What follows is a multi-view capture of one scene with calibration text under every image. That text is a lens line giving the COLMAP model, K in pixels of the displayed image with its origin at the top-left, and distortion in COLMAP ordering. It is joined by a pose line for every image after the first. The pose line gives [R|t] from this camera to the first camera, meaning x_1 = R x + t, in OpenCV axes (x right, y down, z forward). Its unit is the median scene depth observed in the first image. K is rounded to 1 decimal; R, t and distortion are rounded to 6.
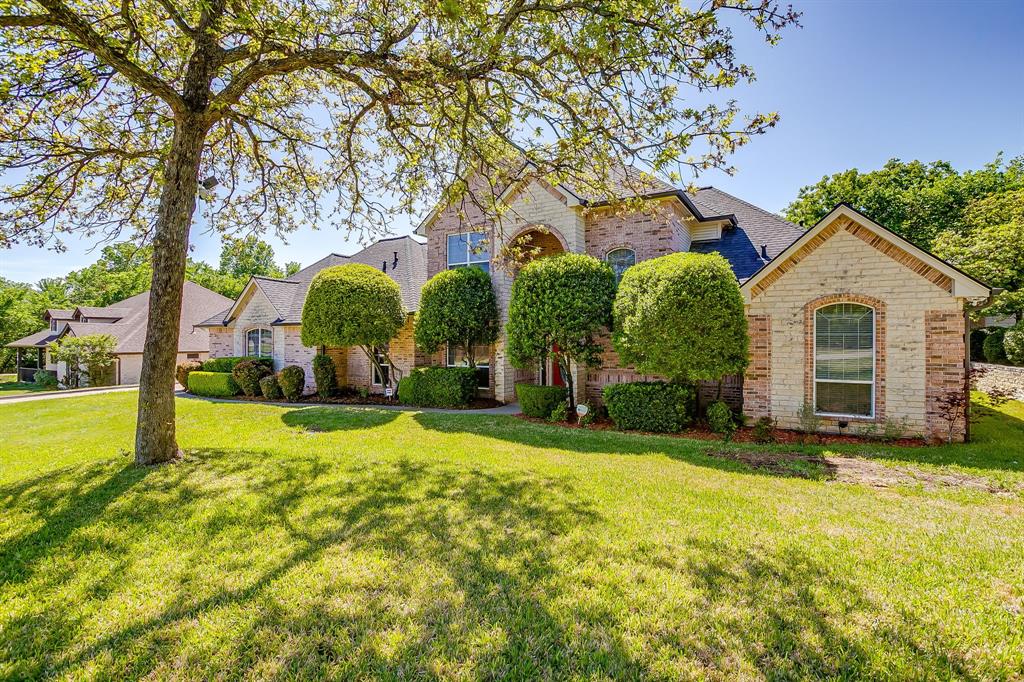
lens RADIAL K [[478.4, 0, 512.0], [0, 478.4, 341.0], [0, 0, 1]] dist [0.001487, 0.000479]
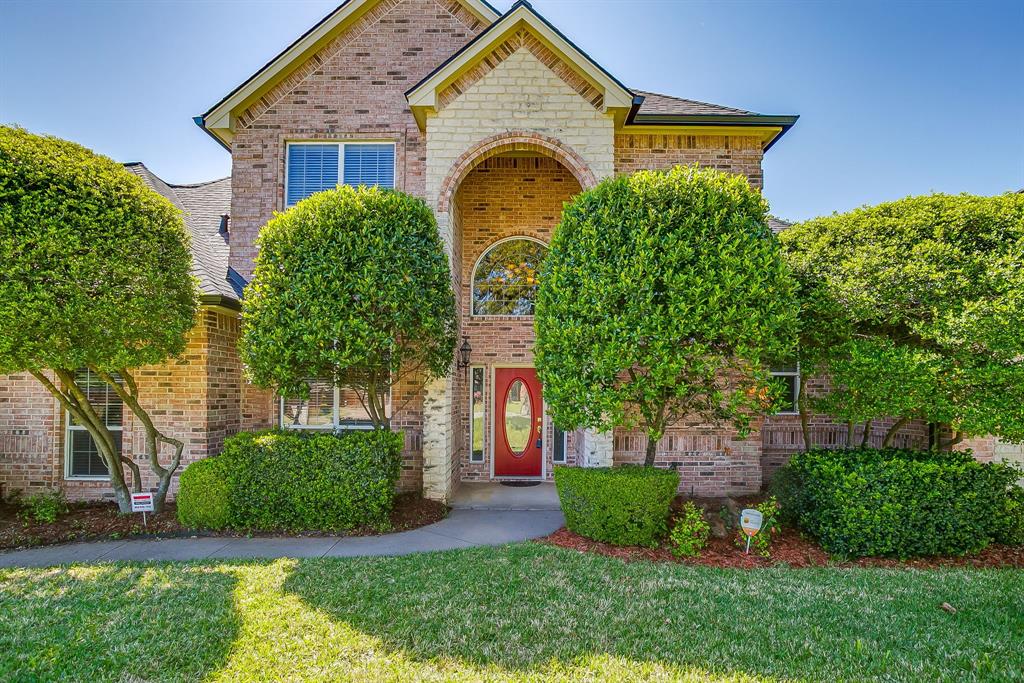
lens RADIAL K [[513.9, 0, 511.9], [0, 513.9, 389.1], [0, 0, 1]] dist [-0.000454, -0.000018]
pose [[0.869812, 0.013869, 0.493189, -0.210345], [-0.008327, 0.999875, -0.013431, 0.023061], [-0.493314, 0.007576, 0.869819, 0.524482]]
